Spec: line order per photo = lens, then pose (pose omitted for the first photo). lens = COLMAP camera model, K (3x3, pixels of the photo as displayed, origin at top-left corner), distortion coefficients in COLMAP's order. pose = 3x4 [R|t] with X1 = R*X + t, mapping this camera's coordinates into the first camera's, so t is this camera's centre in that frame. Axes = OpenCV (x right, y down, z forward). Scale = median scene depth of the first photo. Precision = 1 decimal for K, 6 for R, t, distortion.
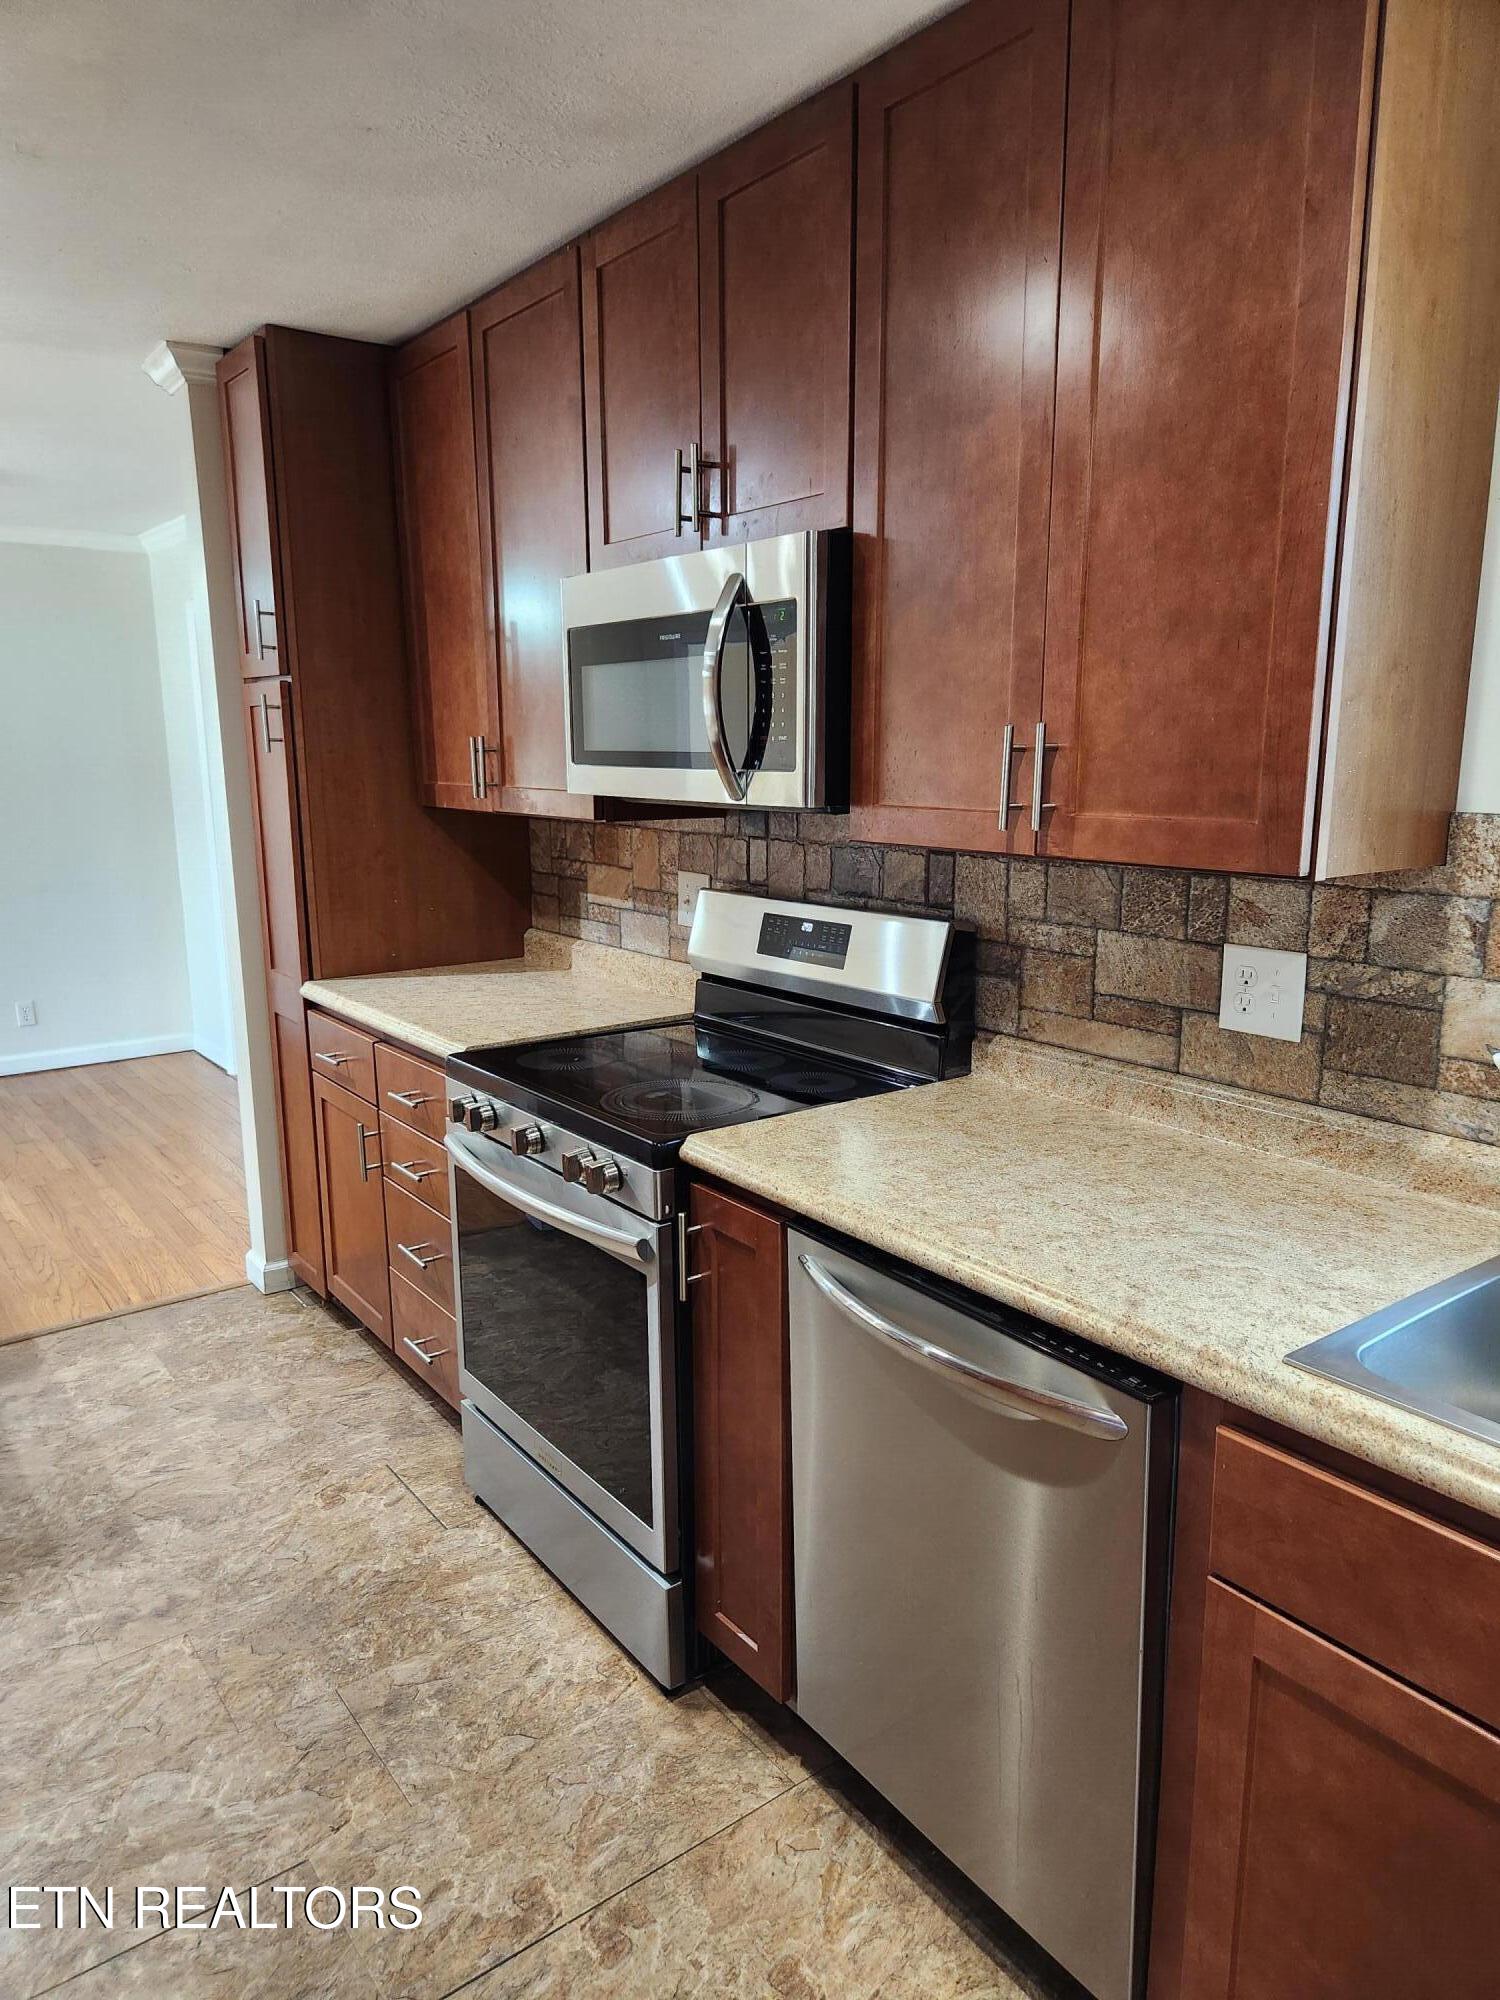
lens RADIAL K [[1333.9, 0, 749.1], [0, 1333.9, 997.5], [0, 0, 1]] dist [0.029071, -0.006224]
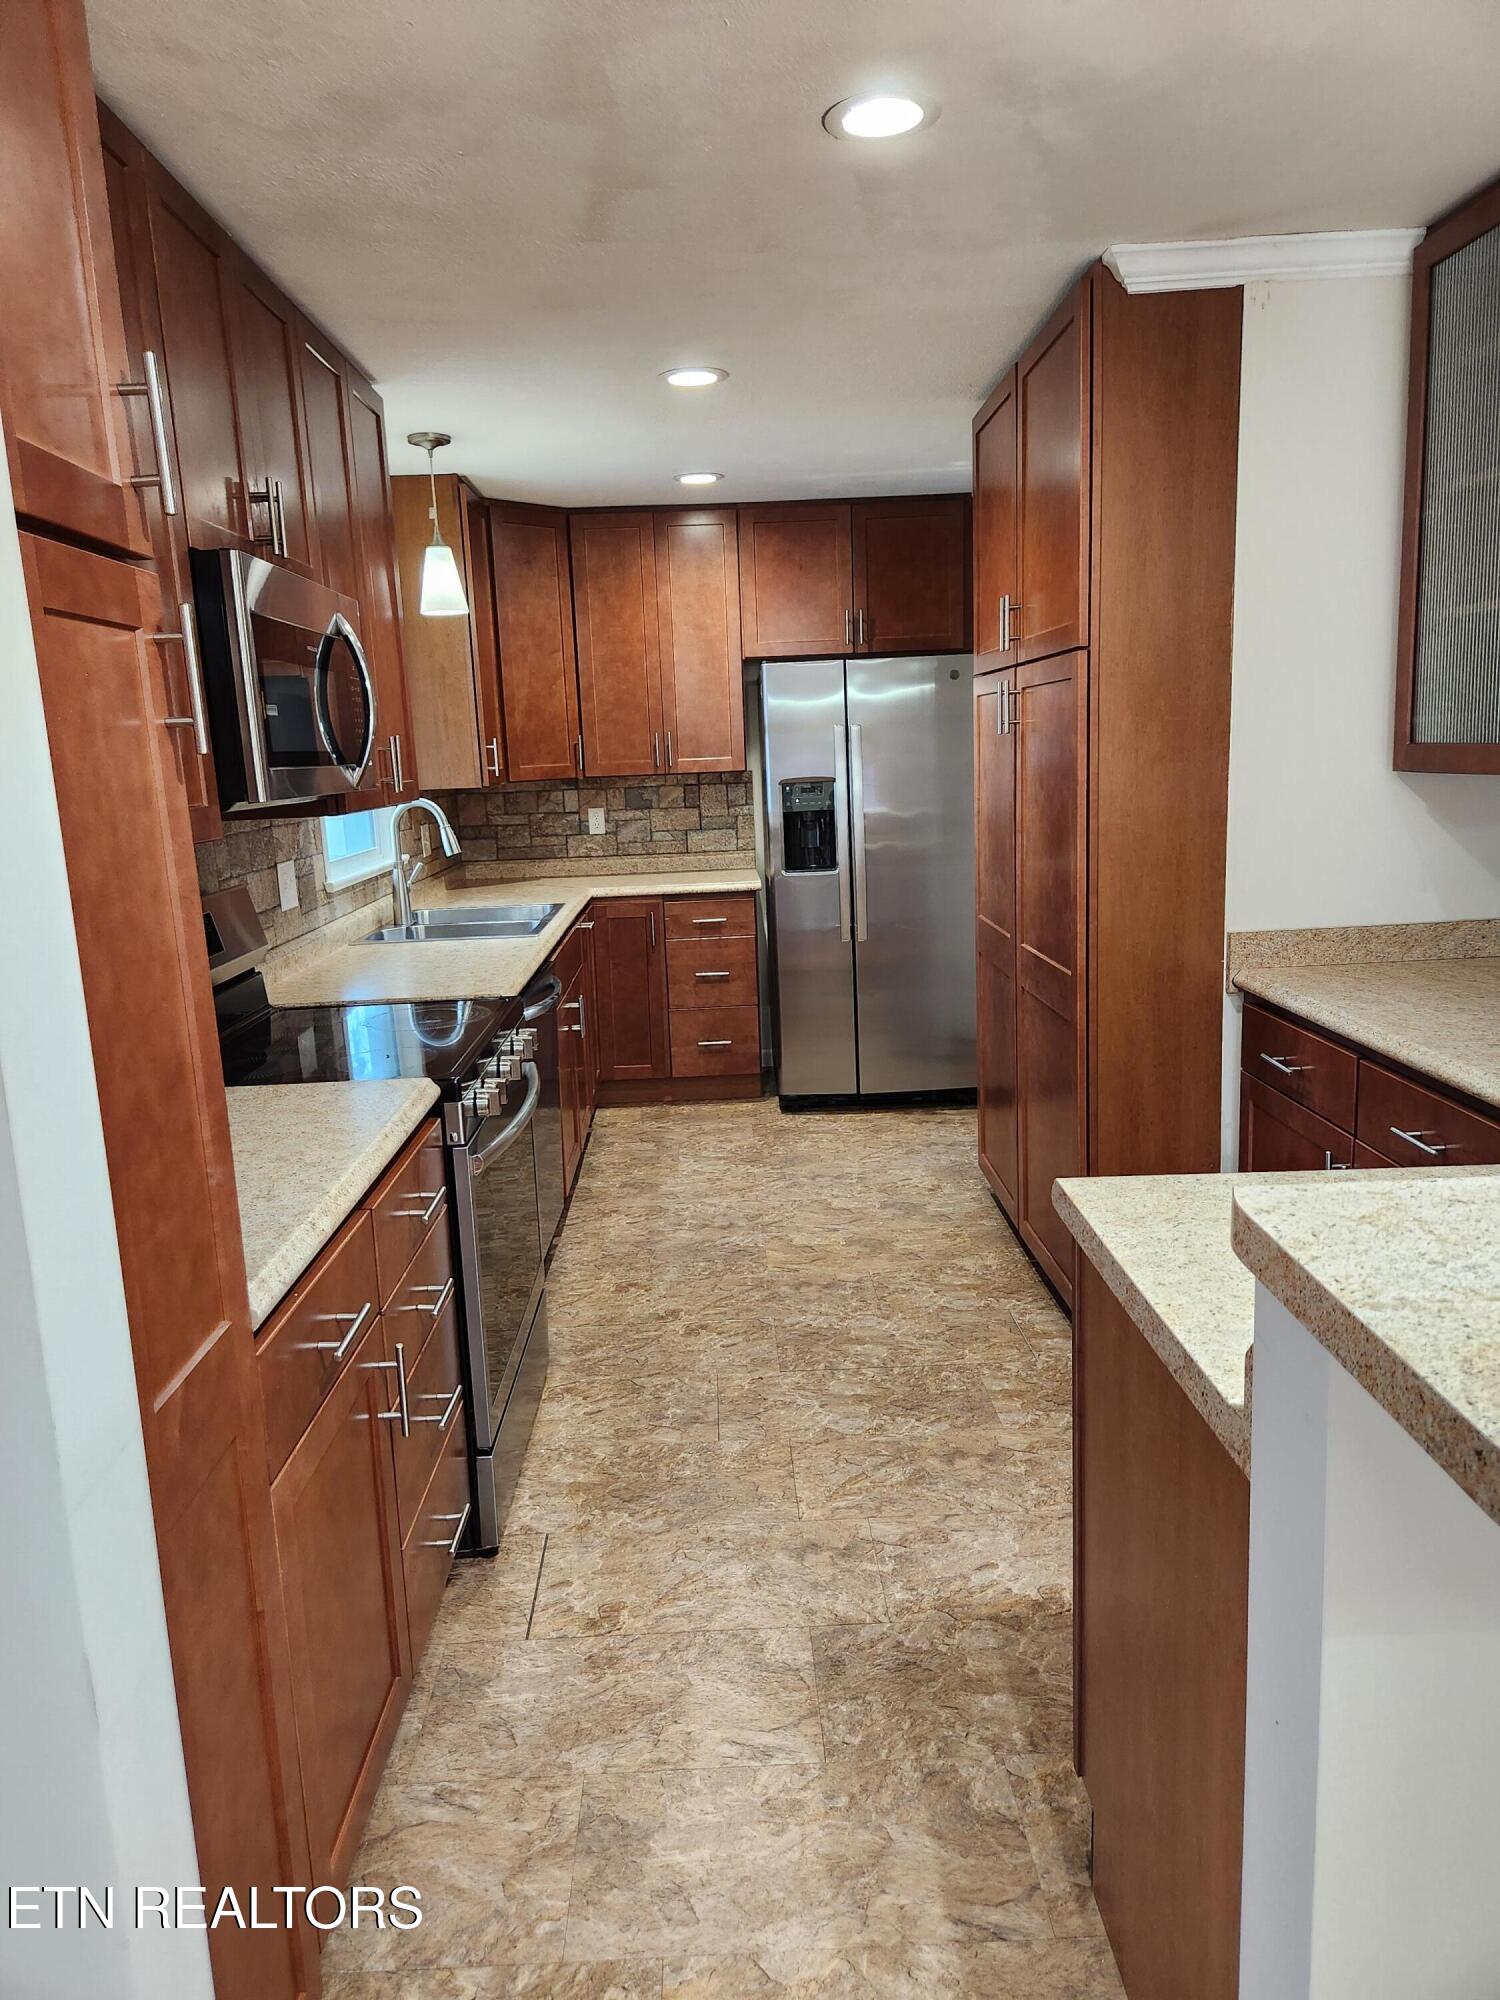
lens RADIAL K [[1333.9, 0, 744.2], [0, 1333.9, 1006.5], [0, 0, 1]] dist [0.029071, -0.006224]
pose [[-0.812825, -0.062479, 0.579148, -1.001141], [0.170640, 0.925076, 0.339288, -0.300767], [-0.556954, 0.374608, -0.741263, 1.699932]]
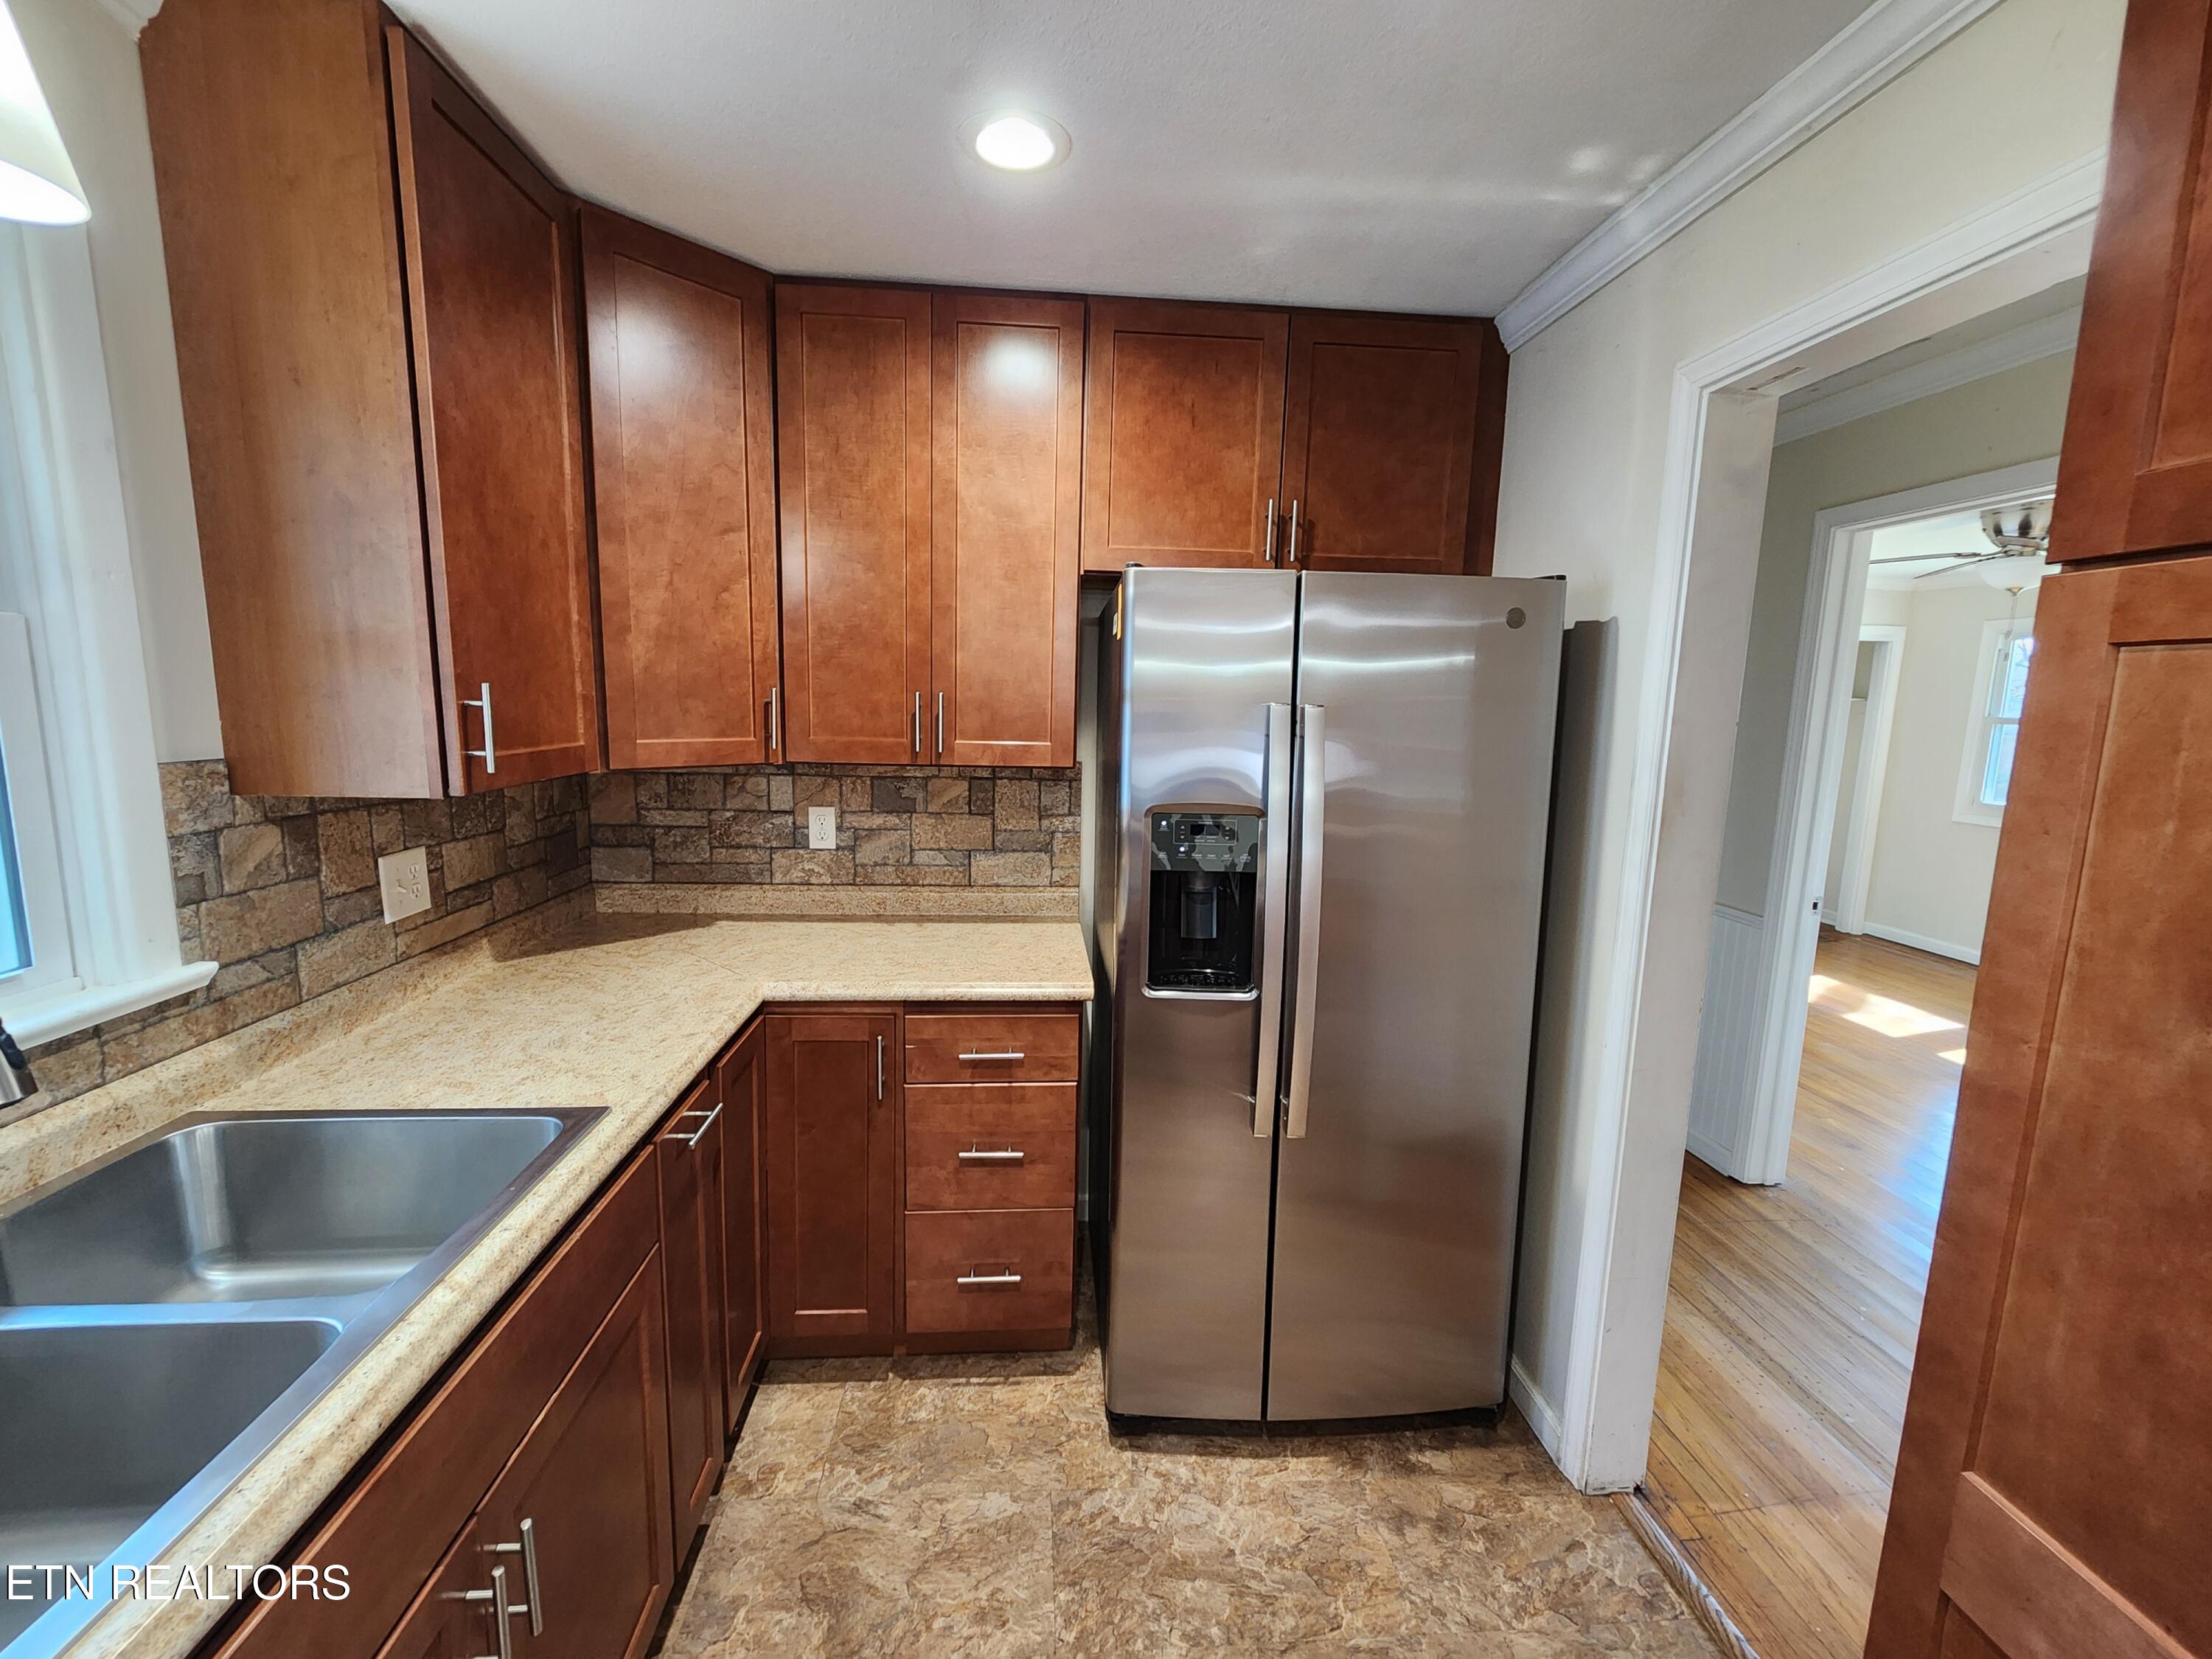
lens RADIAL K [[897.0, 0, 1110.5], [0, 897.0, 825.0], [0, 0, 1]] dist [0.002135, -0.002242]
pose [[-0.848822, -0.076323, 0.523140, -0.589042], [0.097720, 0.949824, 0.297129, -0.204889], [-0.519569, 0.303331, -0.798773, 1.145769]]
